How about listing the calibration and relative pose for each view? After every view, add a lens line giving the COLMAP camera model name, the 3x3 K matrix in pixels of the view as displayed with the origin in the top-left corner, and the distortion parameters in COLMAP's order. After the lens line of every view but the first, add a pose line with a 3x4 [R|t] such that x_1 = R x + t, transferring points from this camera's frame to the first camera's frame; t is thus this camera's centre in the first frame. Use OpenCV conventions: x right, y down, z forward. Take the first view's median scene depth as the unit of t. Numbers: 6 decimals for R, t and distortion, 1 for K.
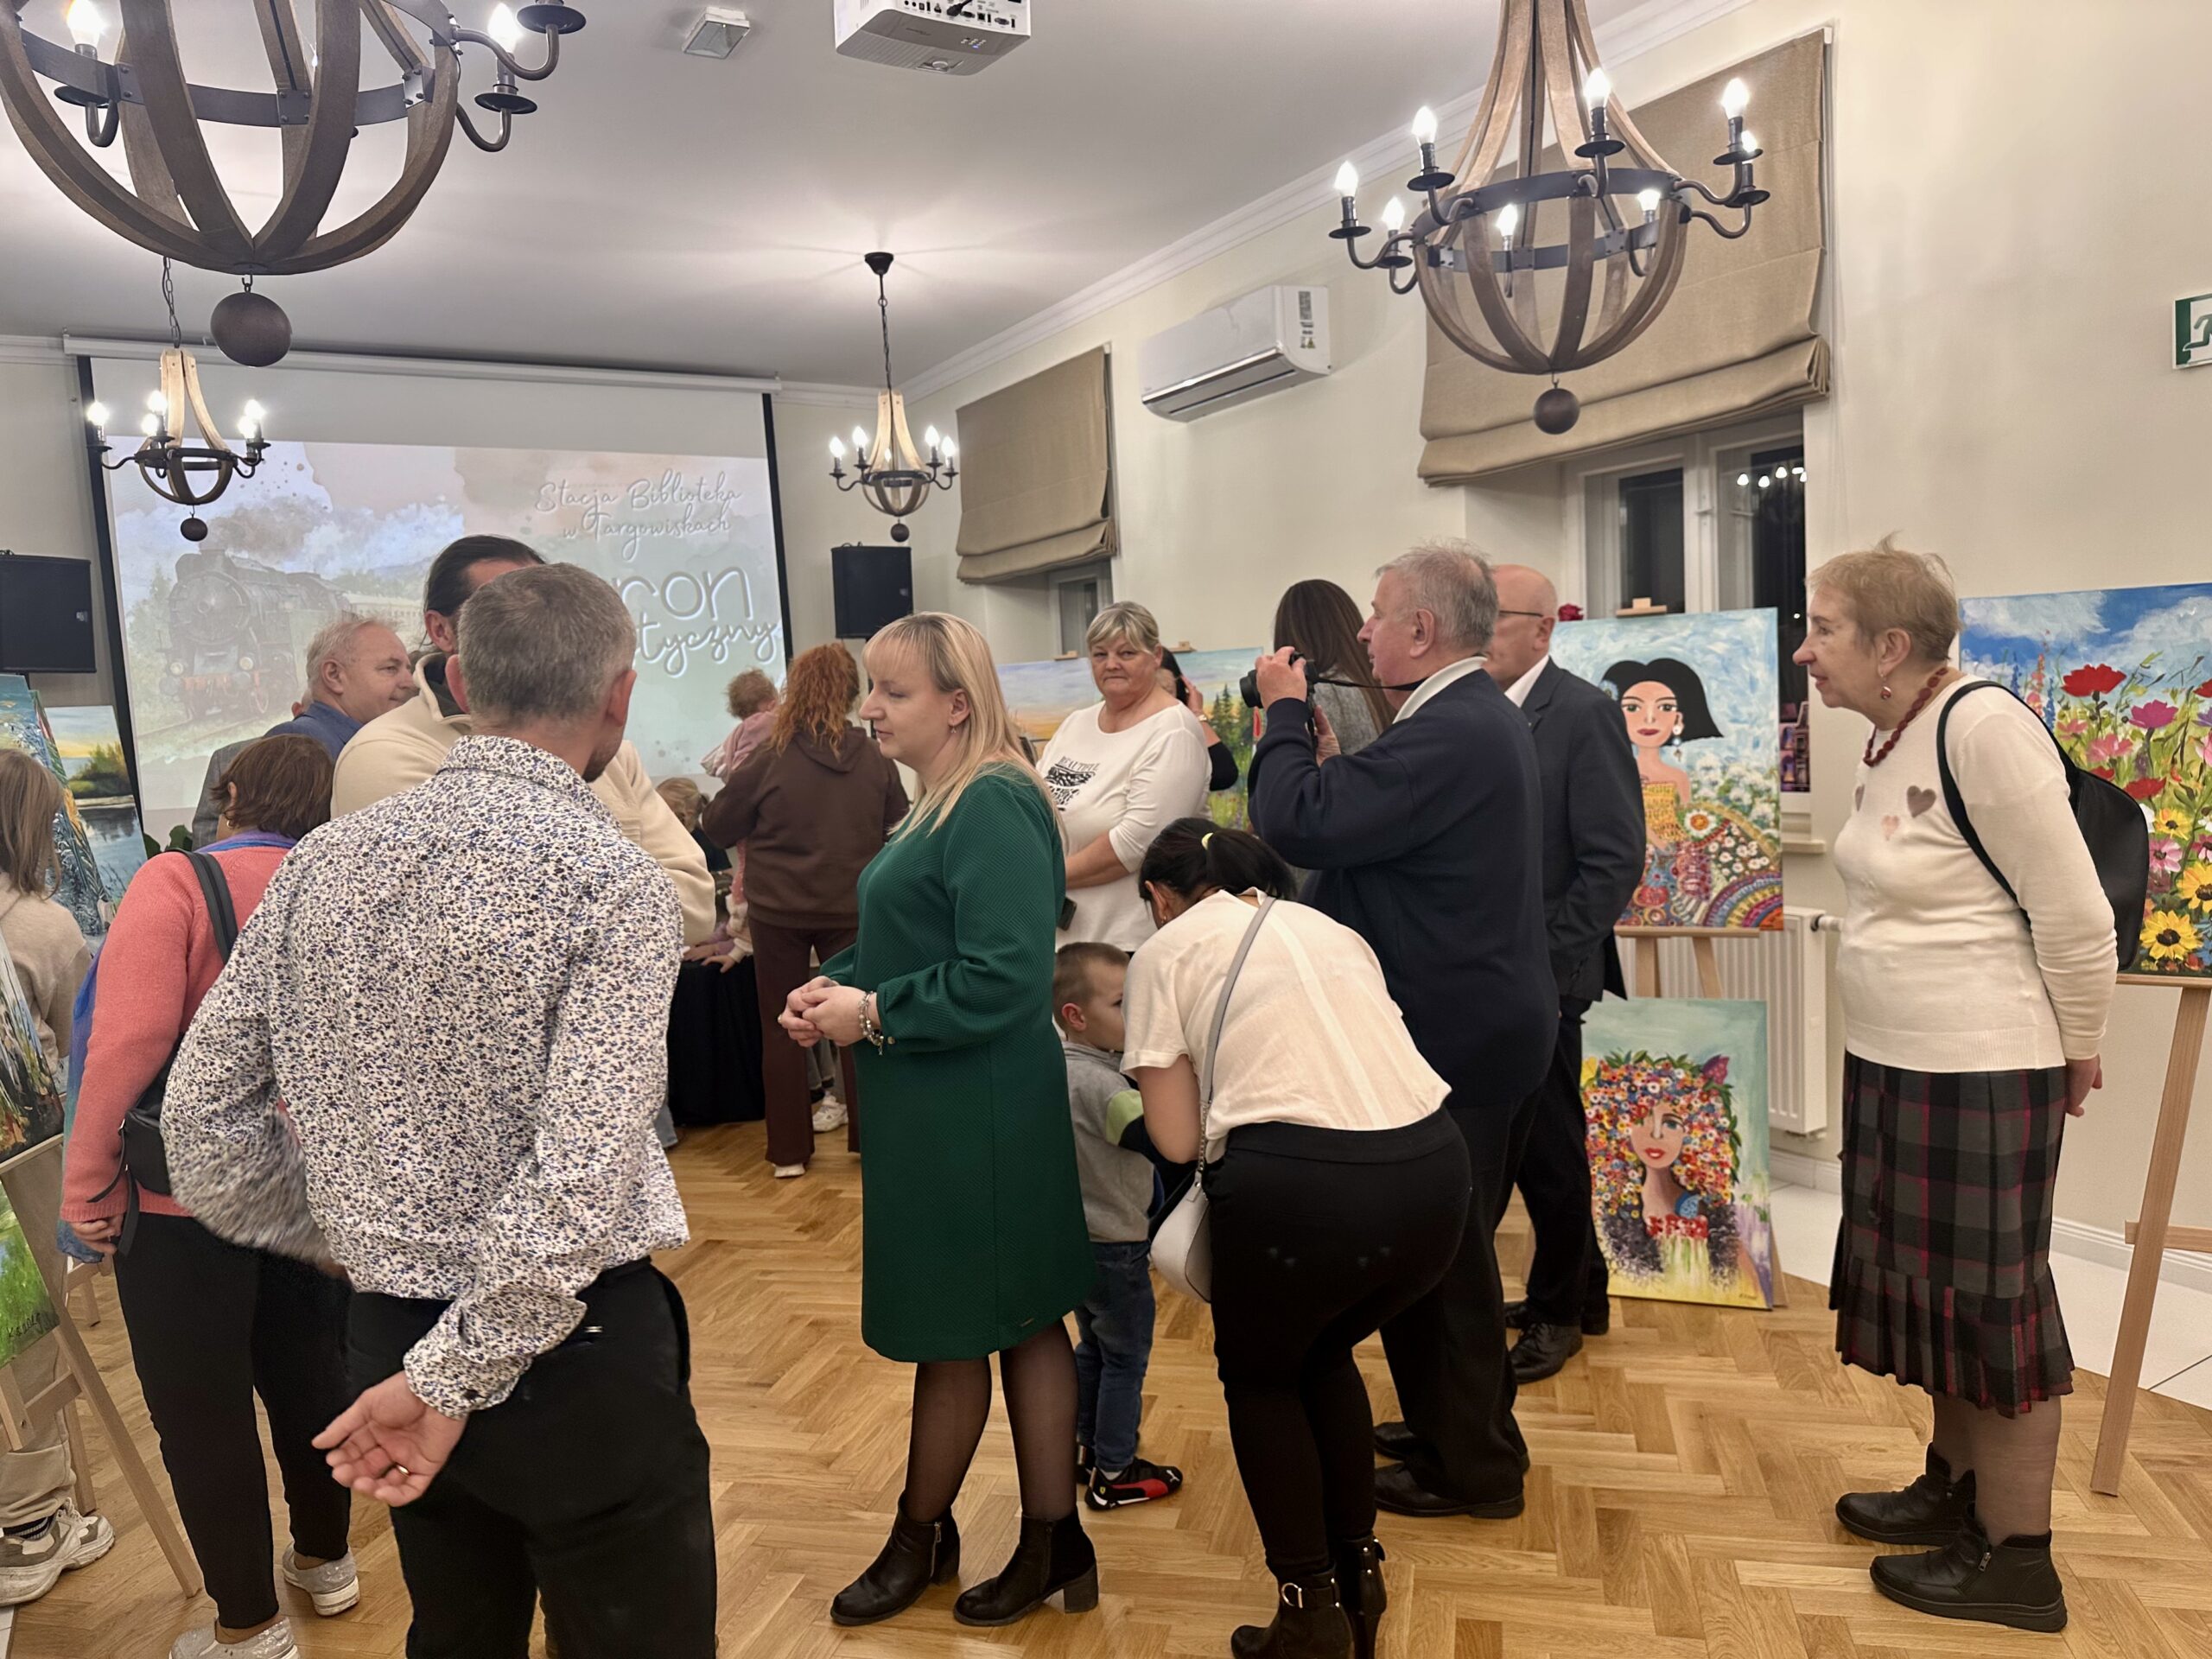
lens RADIAL K [[1546.9, 0, 1194.8], [0, 1546.9, 879.1], [0, 0, 1]] dist [0.057886, -0.092106]
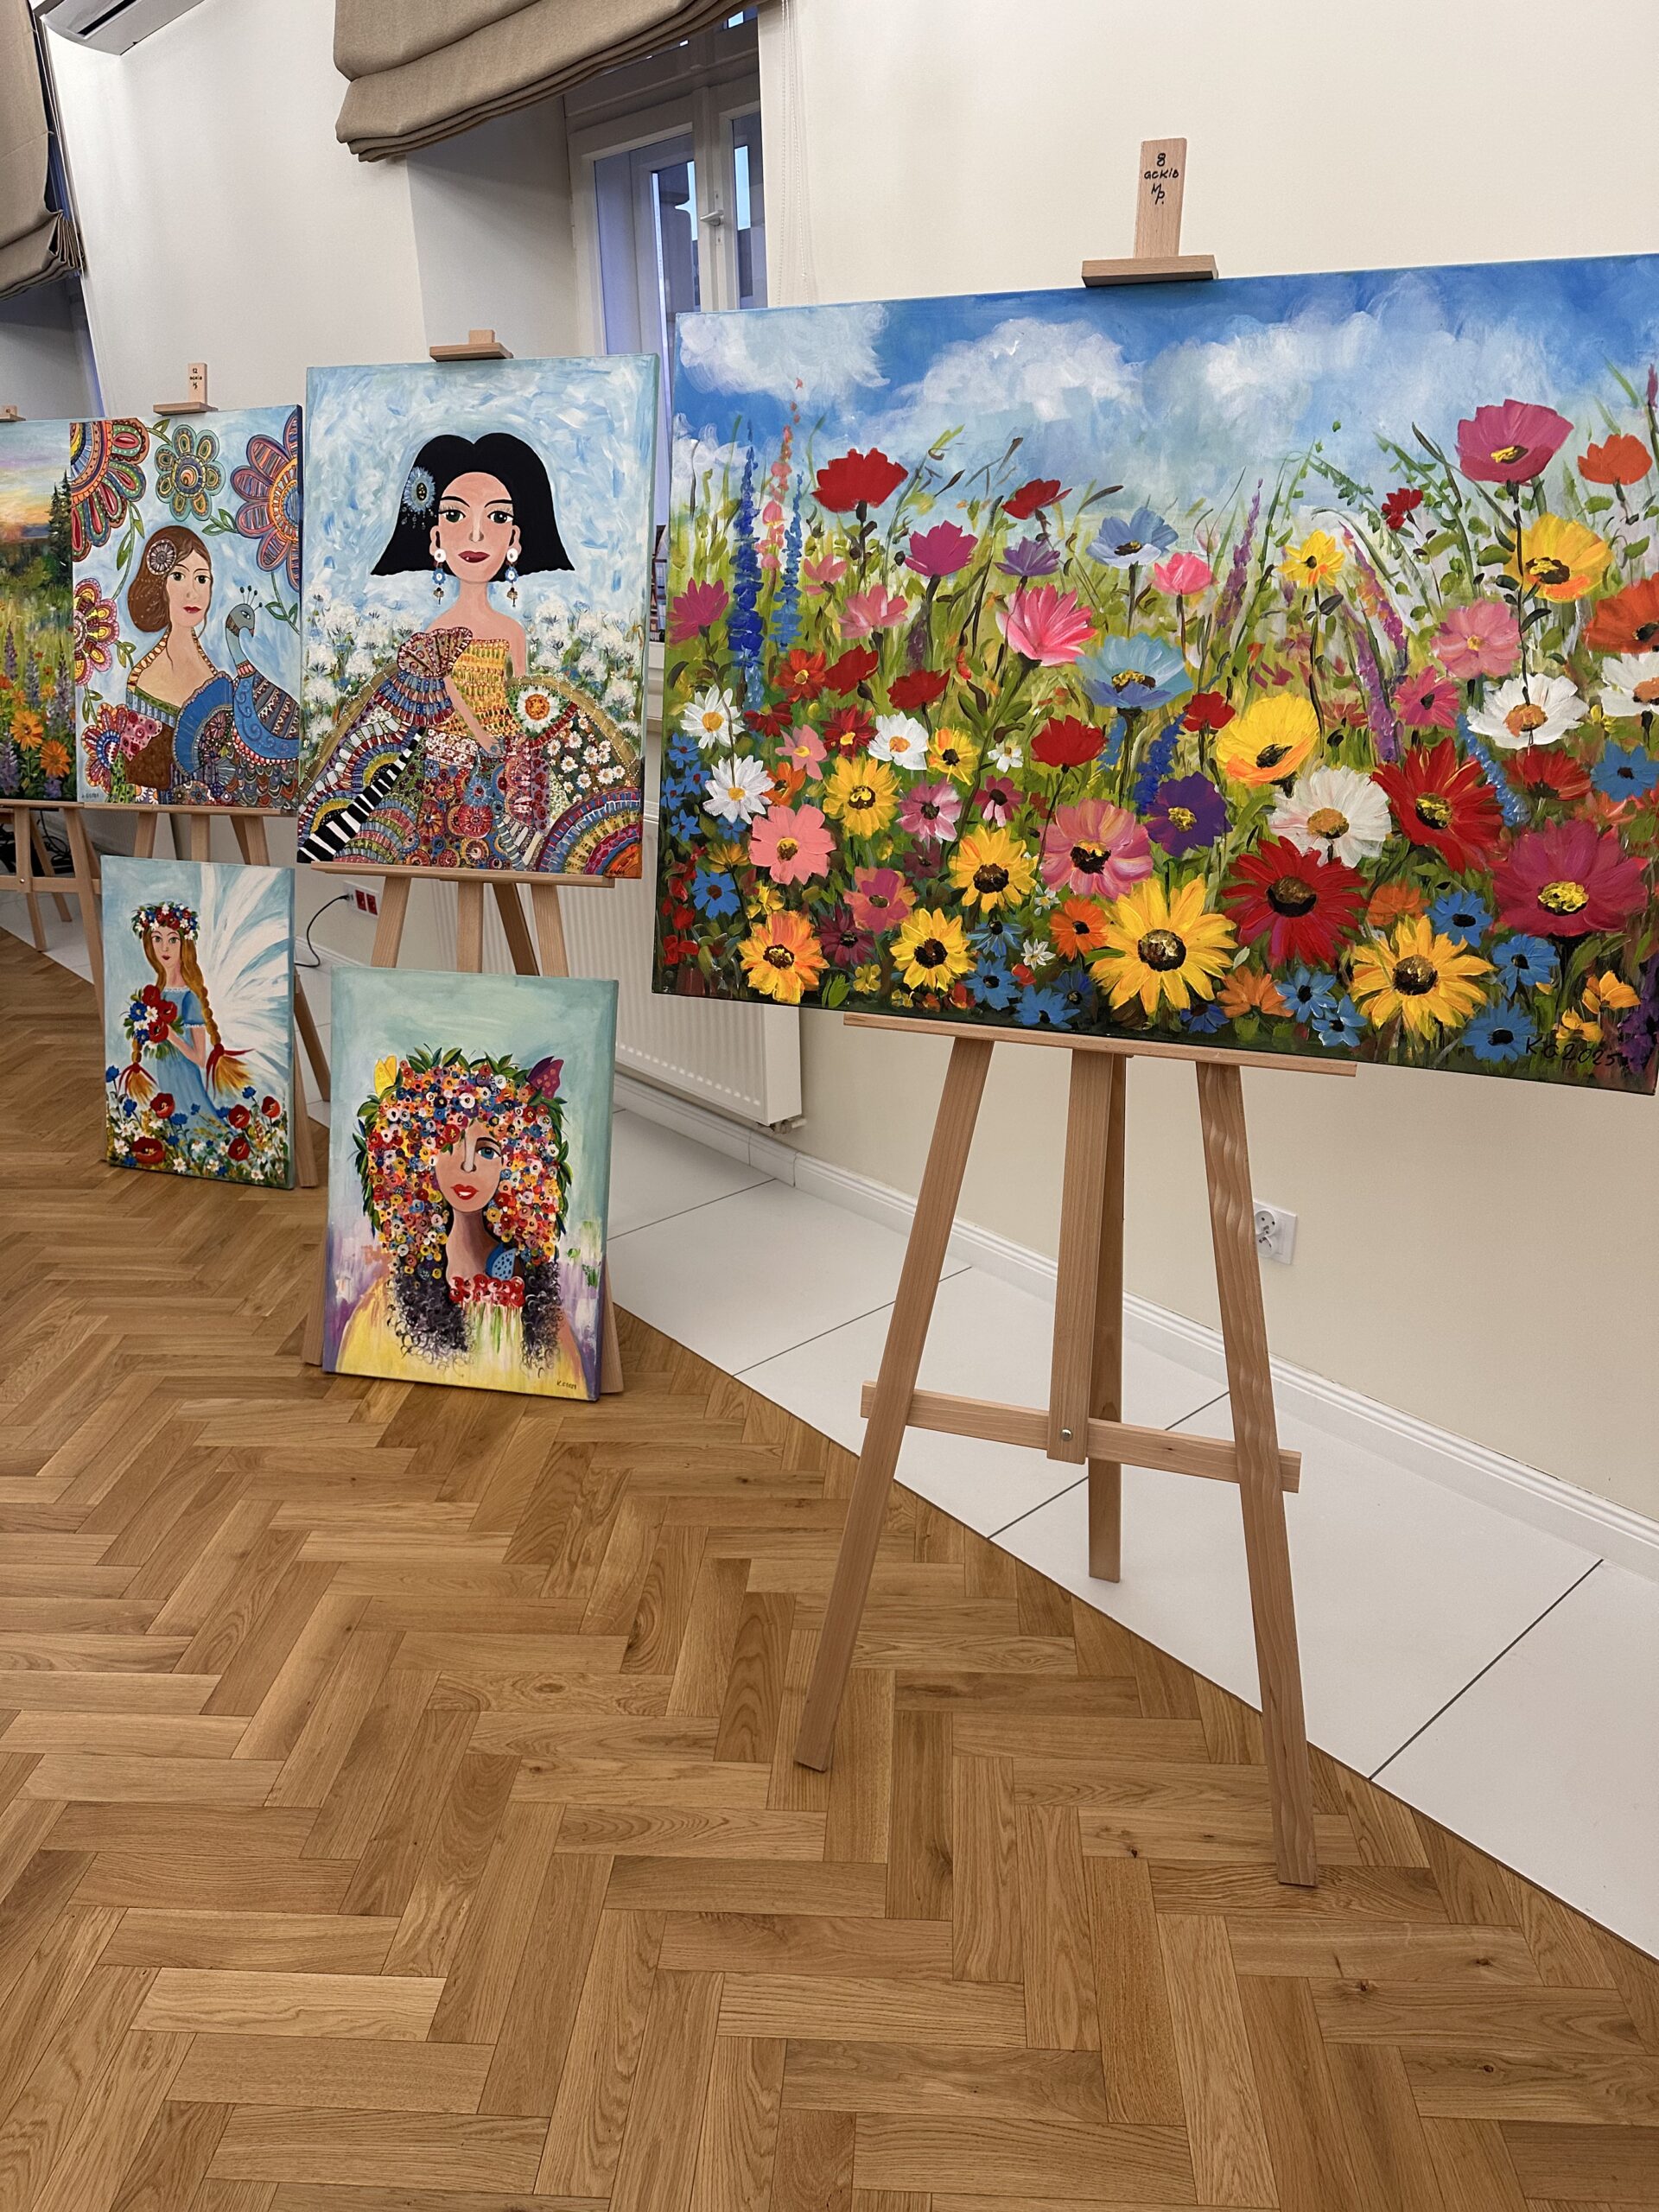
lens RADIAL K [[1583.1, 0, 777.3], [0, 1583.1, 1184.5], [0, 0, 1]] dist [0.224264, -0.416953]
pose [[0.989277, -0.025251, 0.143851, 0.333376], [-0.015225, 0.961744, 0.273525, -0.031641], [-0.145255, -0.272783, 0.951047, 0.276460]]
